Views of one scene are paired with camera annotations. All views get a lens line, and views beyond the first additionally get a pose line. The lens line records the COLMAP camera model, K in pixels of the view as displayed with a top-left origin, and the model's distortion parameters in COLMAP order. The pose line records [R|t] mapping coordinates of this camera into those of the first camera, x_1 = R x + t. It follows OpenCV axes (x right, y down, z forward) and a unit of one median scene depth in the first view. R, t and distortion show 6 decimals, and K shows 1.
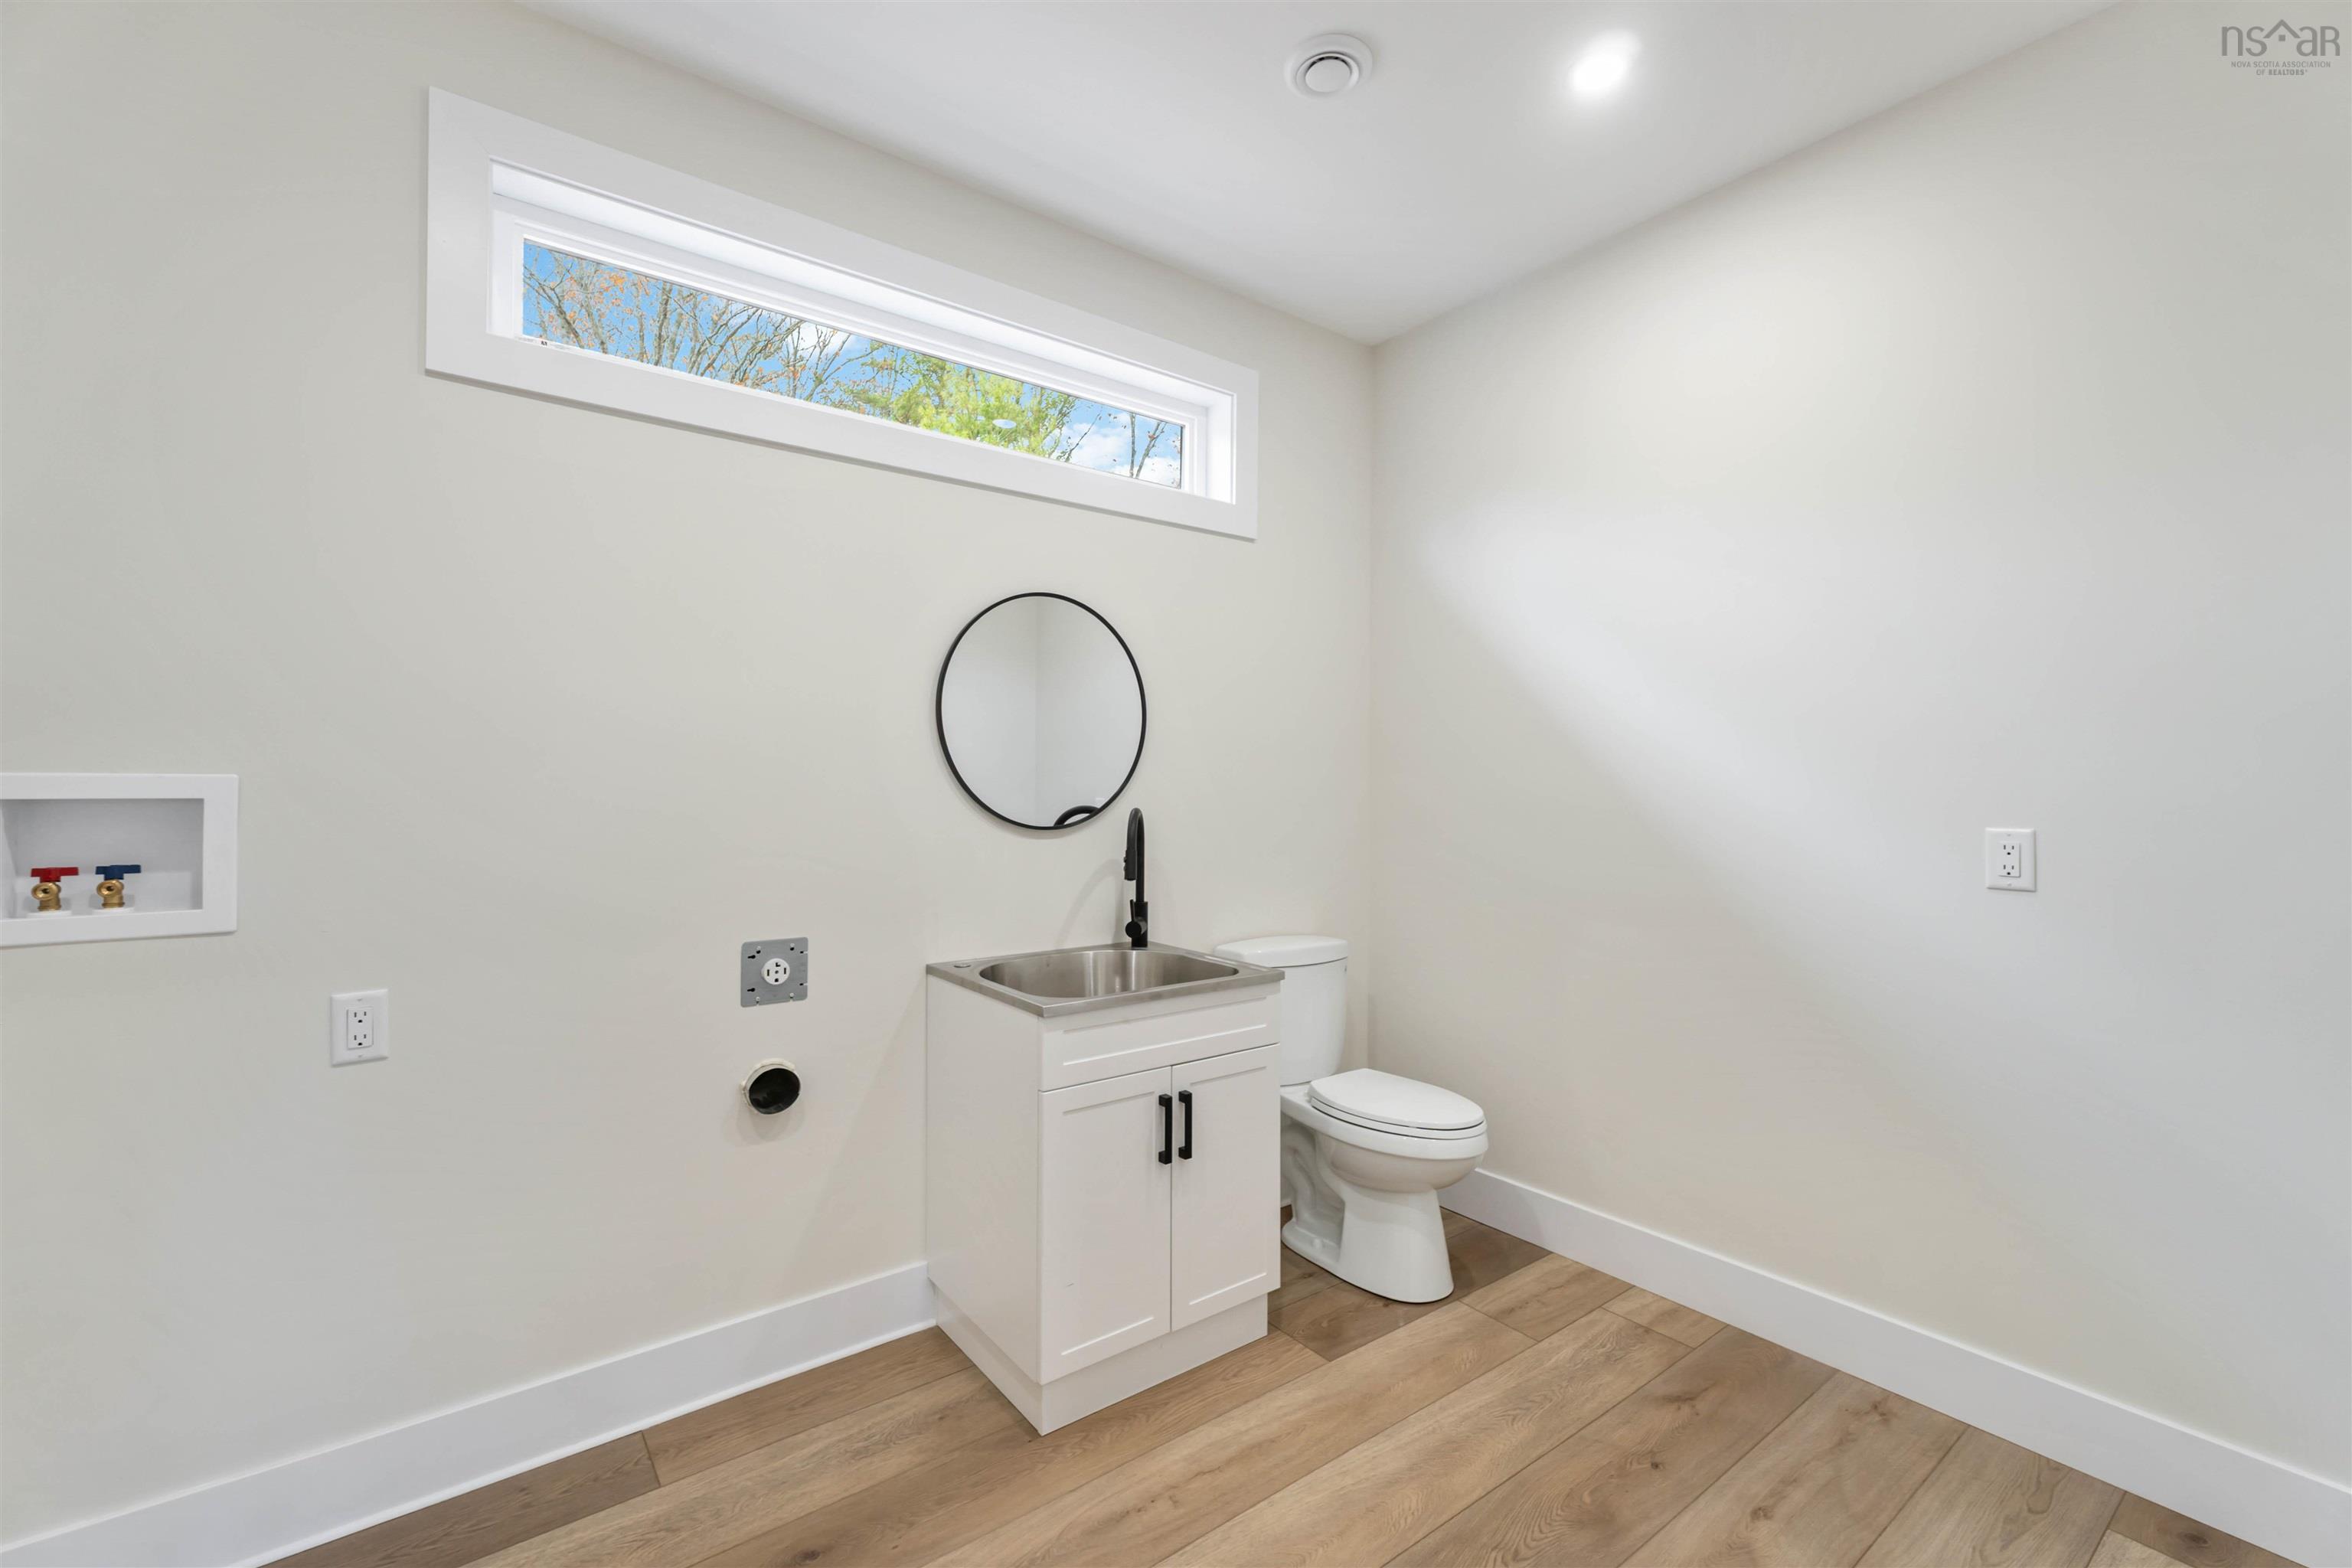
lens RADIAL K [[1010.2, 0, 1164.6], [0, 1010.2, 776.0], [0, 0, 1]] dist [0.001766, 0.000119]
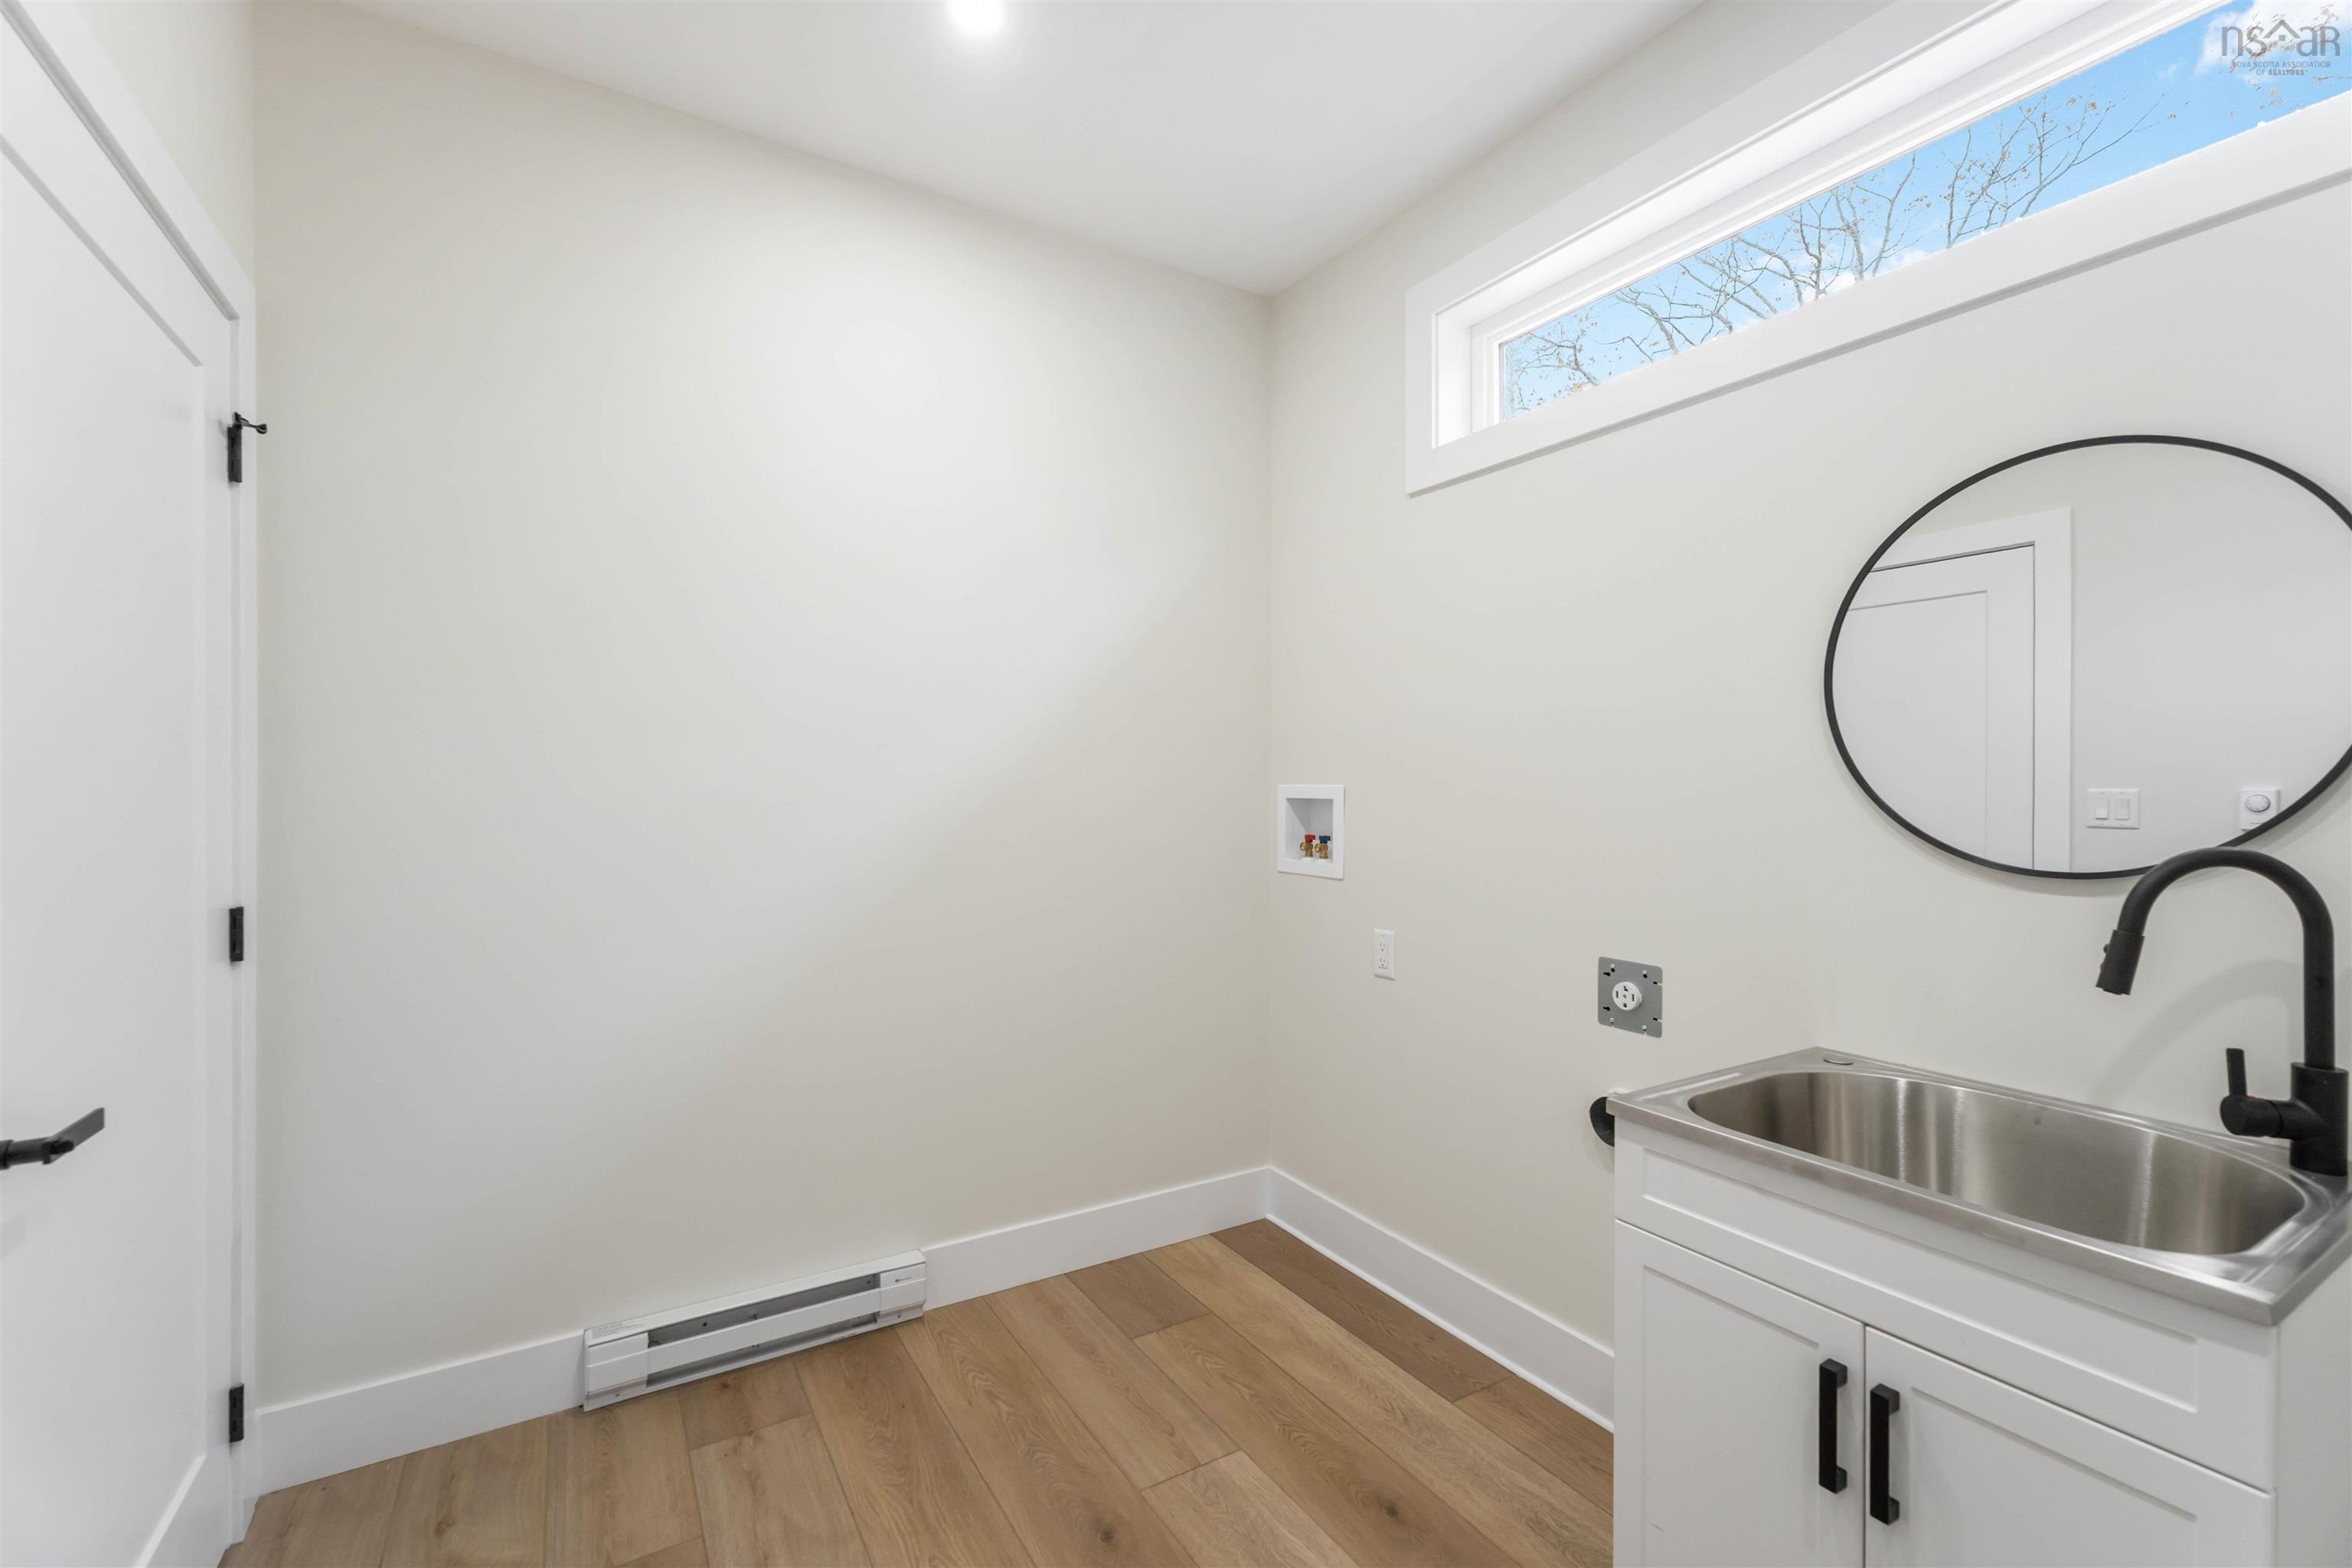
lens RADIAL K [[1010.2, 0, 1167.6], [0, 1010.2, 792.1], [0, 0, 1]] dist [0.001766, 0.000119]
pose [[-0.130982, 0.004147, -0.991376, 0.610908], [0.010874, 0.999937, 0.002746, 0.001882], [0.991325, -0.010421, -0.131019, 0.751871]]
